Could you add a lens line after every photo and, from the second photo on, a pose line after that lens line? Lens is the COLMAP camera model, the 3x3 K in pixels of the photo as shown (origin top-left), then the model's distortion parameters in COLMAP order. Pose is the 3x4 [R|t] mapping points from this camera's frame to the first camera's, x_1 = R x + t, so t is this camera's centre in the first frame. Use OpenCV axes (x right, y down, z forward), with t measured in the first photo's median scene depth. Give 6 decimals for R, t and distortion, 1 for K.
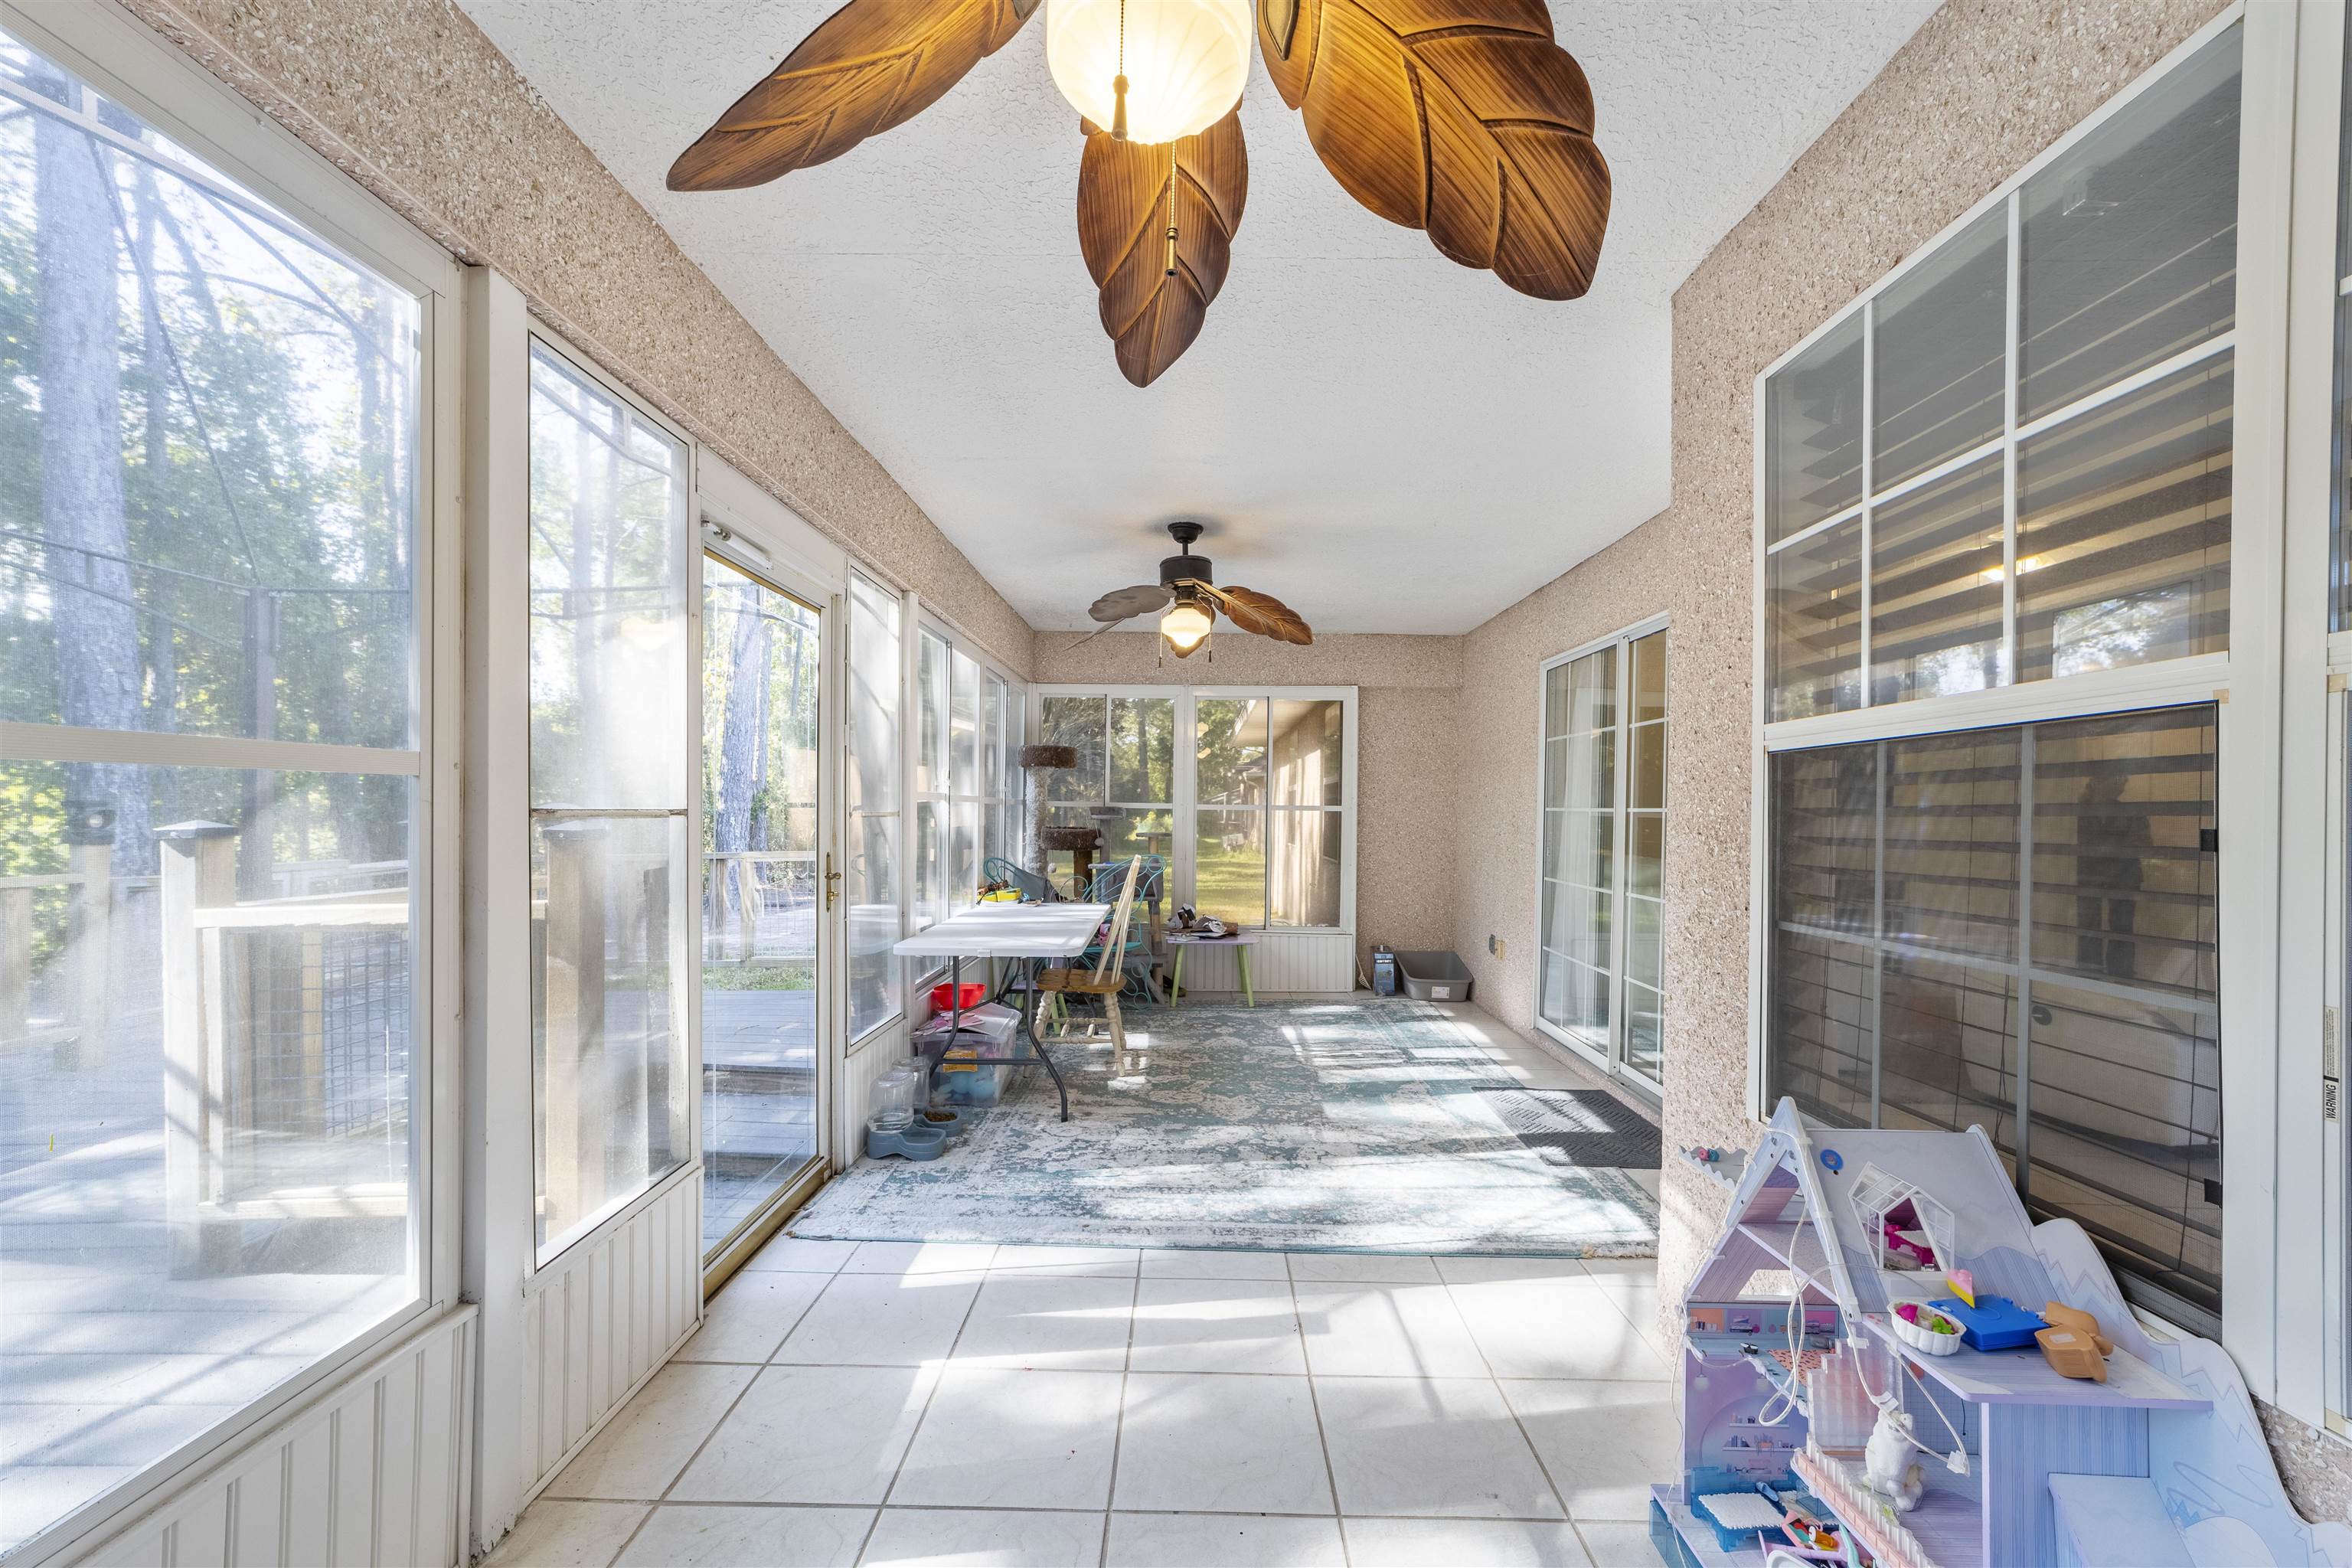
lens RADIAL K [[926.1, 0, 1178.2], [0, 926.1, 812.1], [0, 0, 1]] dist [-0.014191, 0.000089]
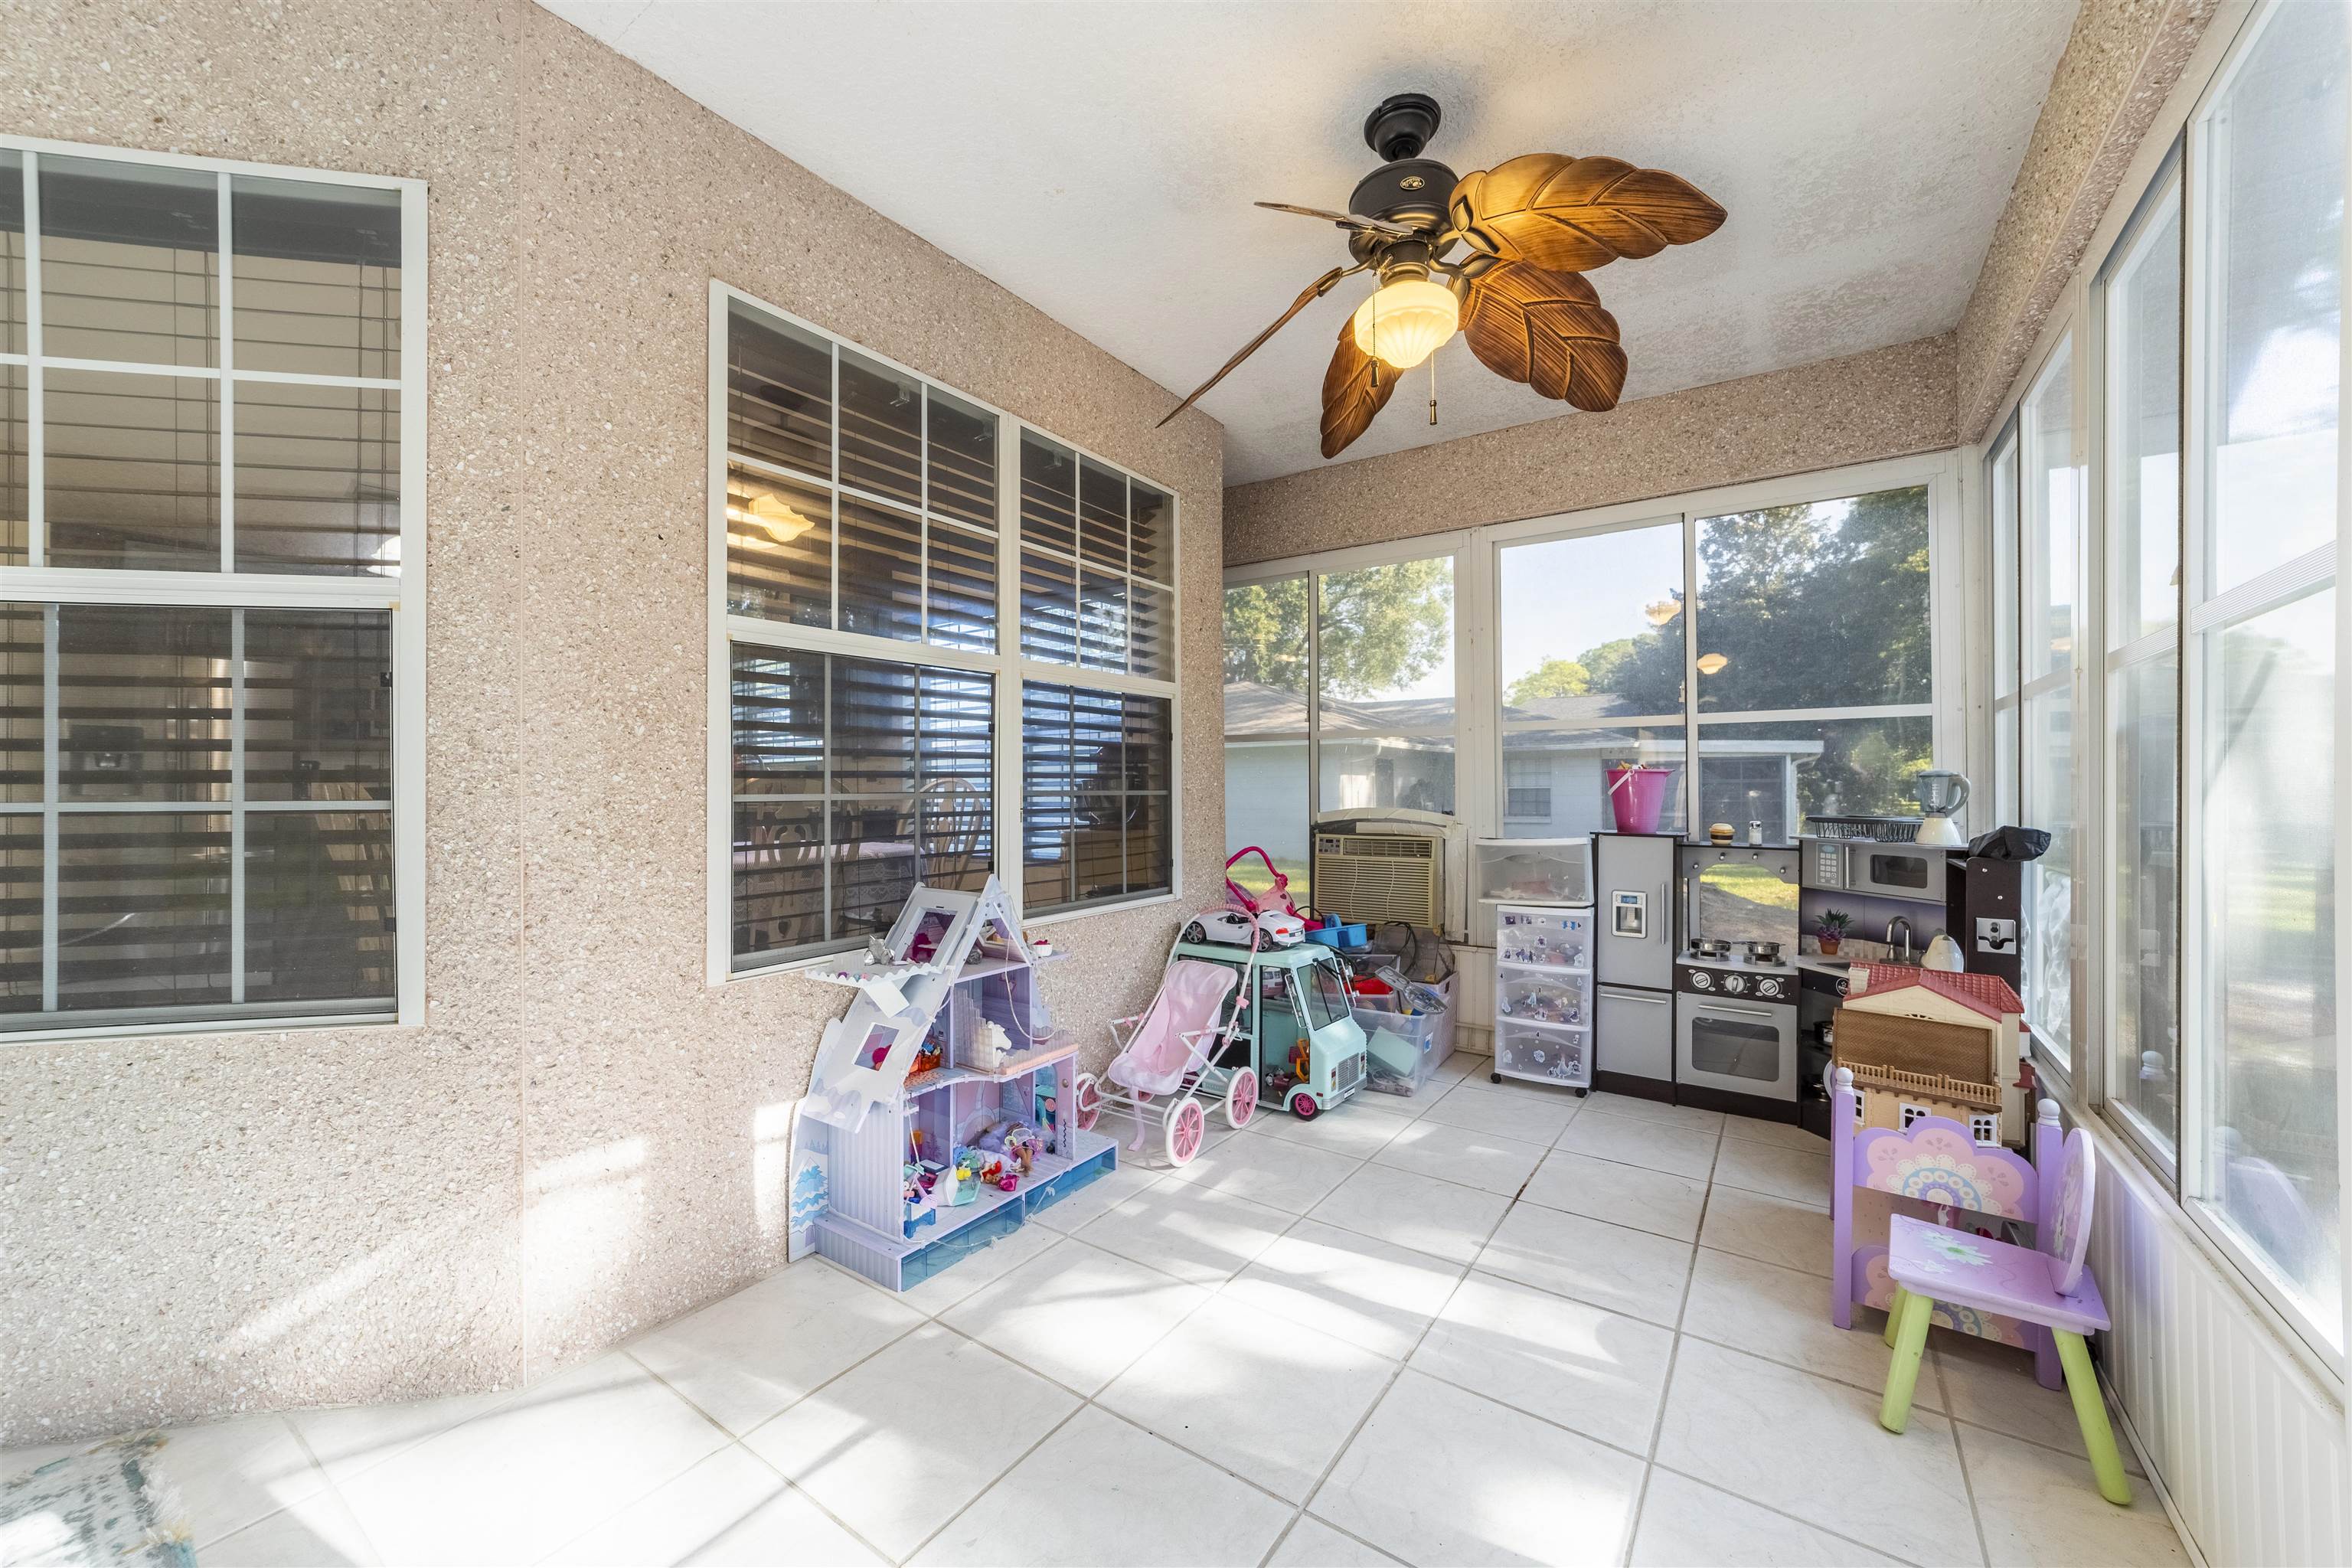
lens RADIAL K [[903.6, 0, 1176.0], [0, 903.6, 784.0], [0, 0, 1]] dist [-0.002482, -0.000033]
pose [[-0.832363, -0.011074, 0.554120, -0.171321], [-0.007933, 0.999936, 0.008067, 0.039945], [-0.554174, 0.002318, -0.832398, 0.698563]]
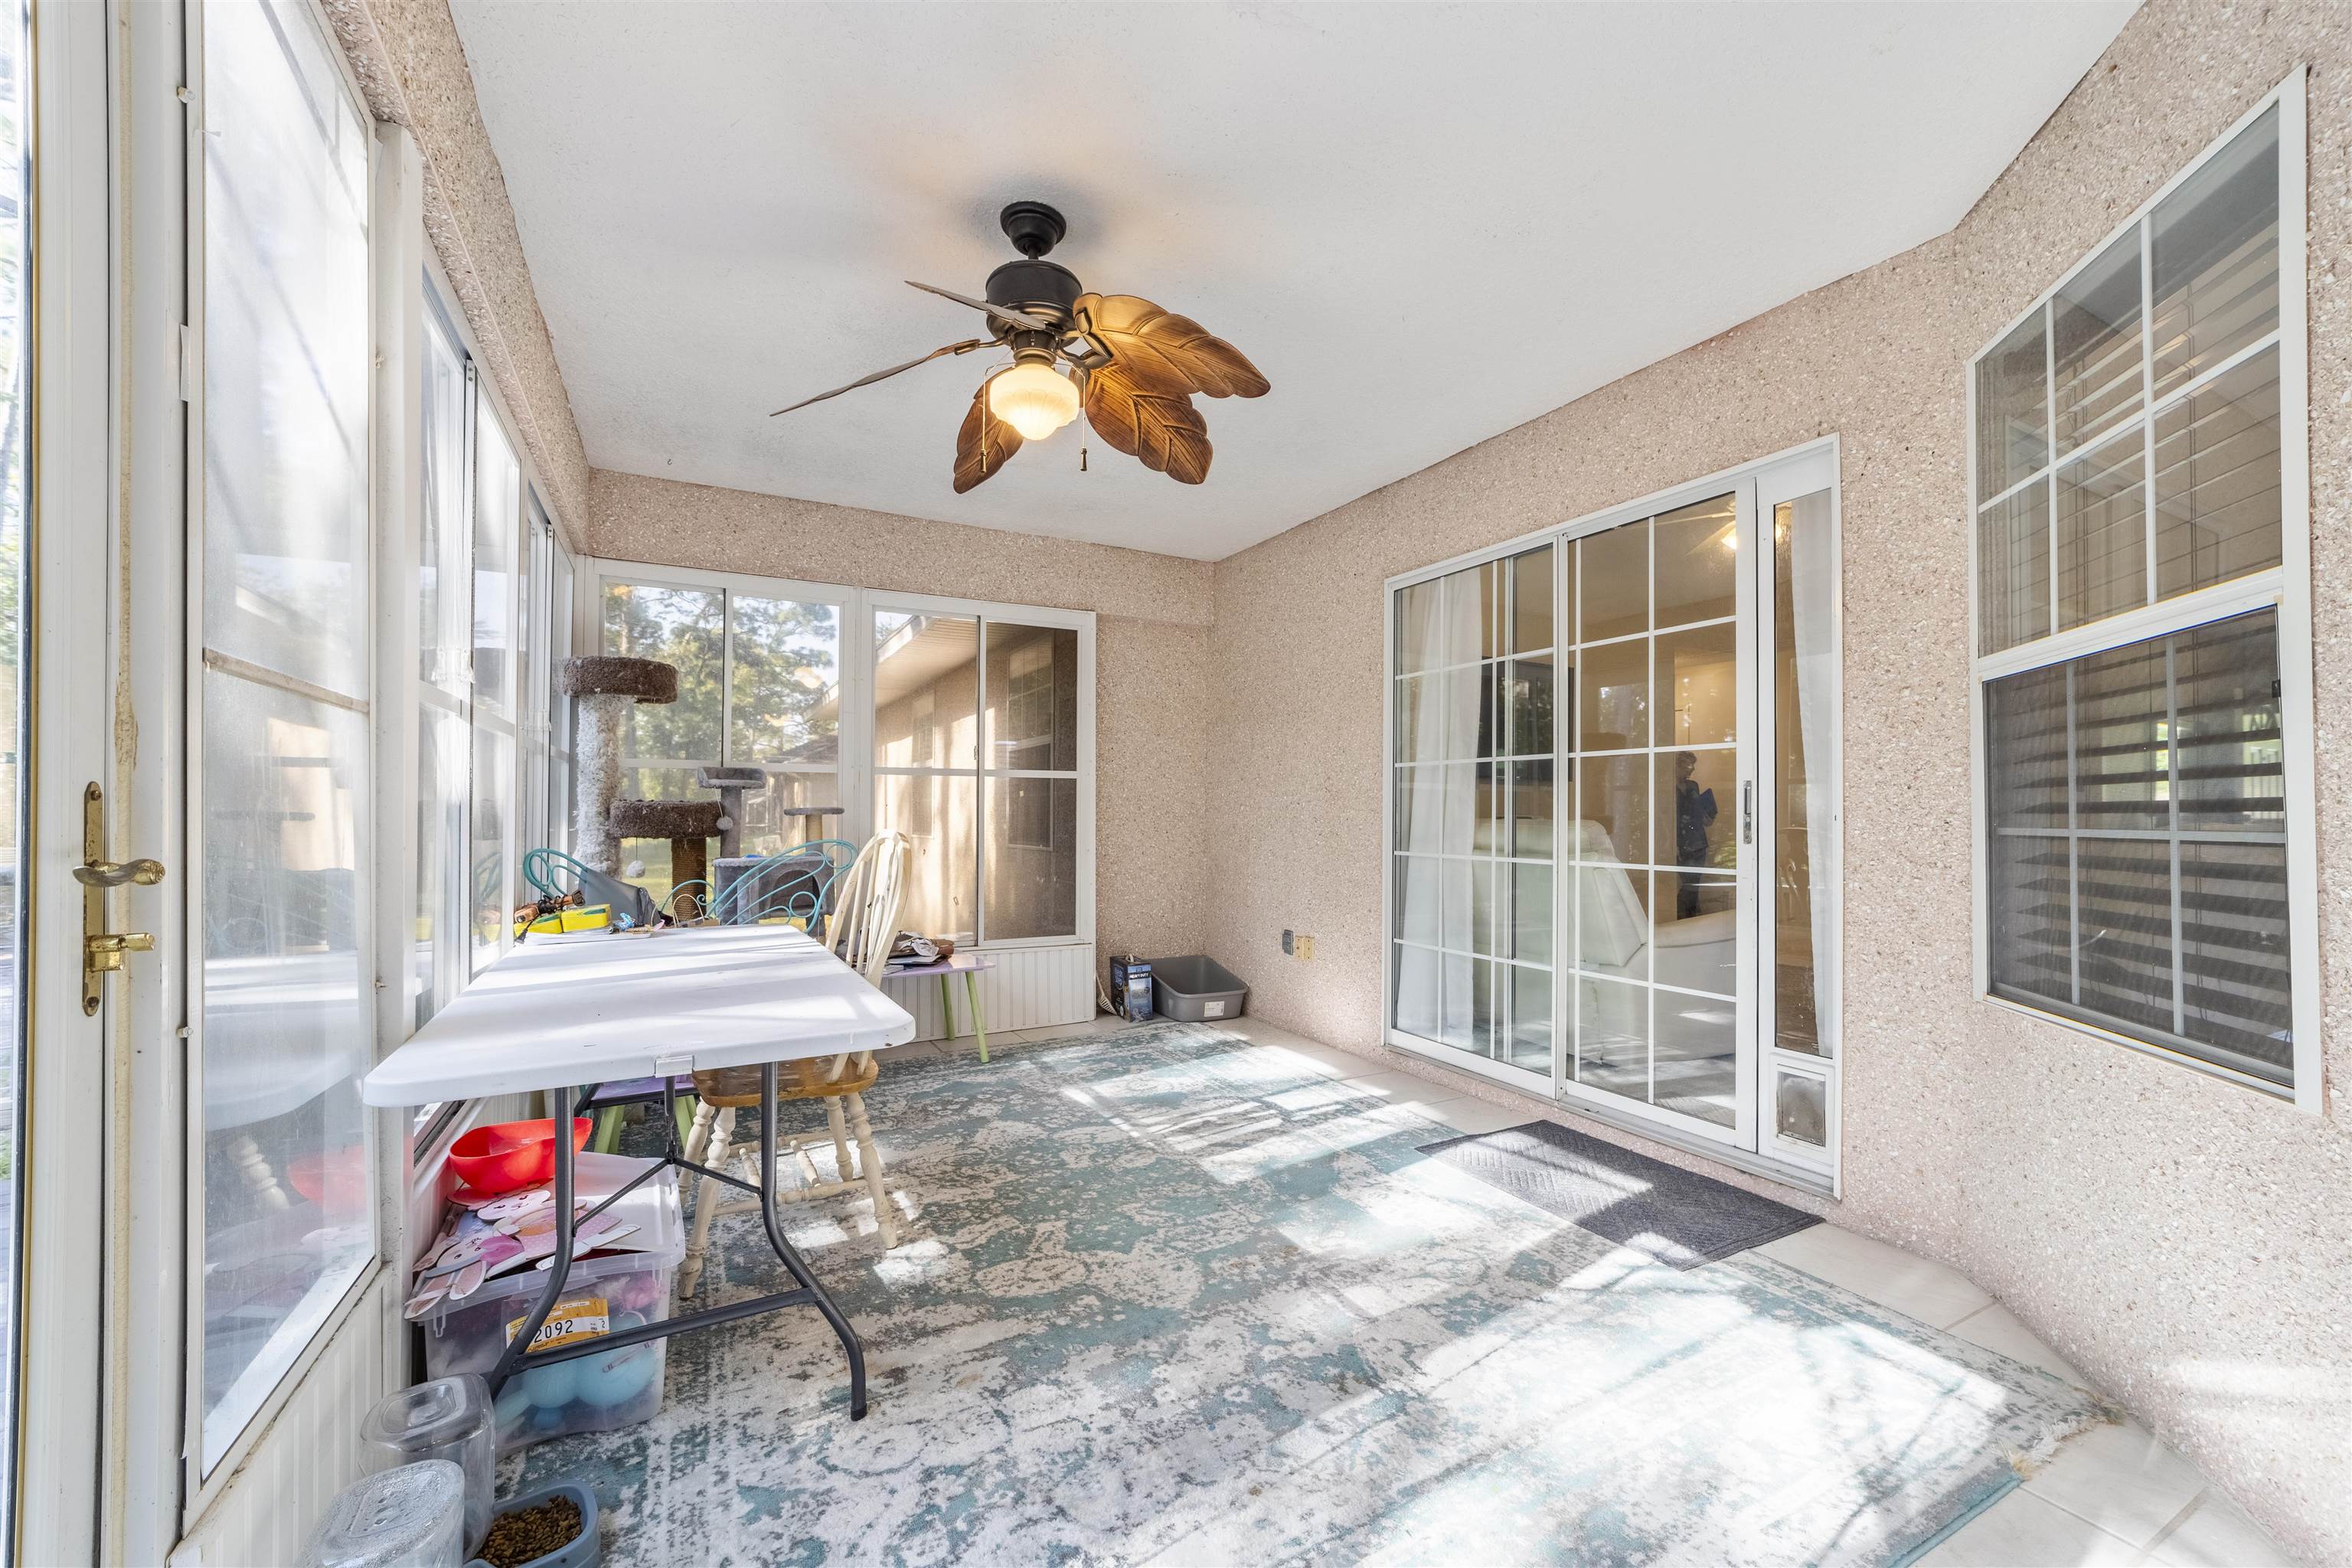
lens RADIAL K [[926.1, 0, 1178.2], [0, 926.1, 812.1], [0, 0, 1]] dist [-0.014191, 0.000089]
pose [[0.870366, -0.009496, 0.492313, -0.181368], [0.011152, 0.999938, -0.000429, 0.041164], [-0.492279, 0.005864, 0.870418, 0.477945]]
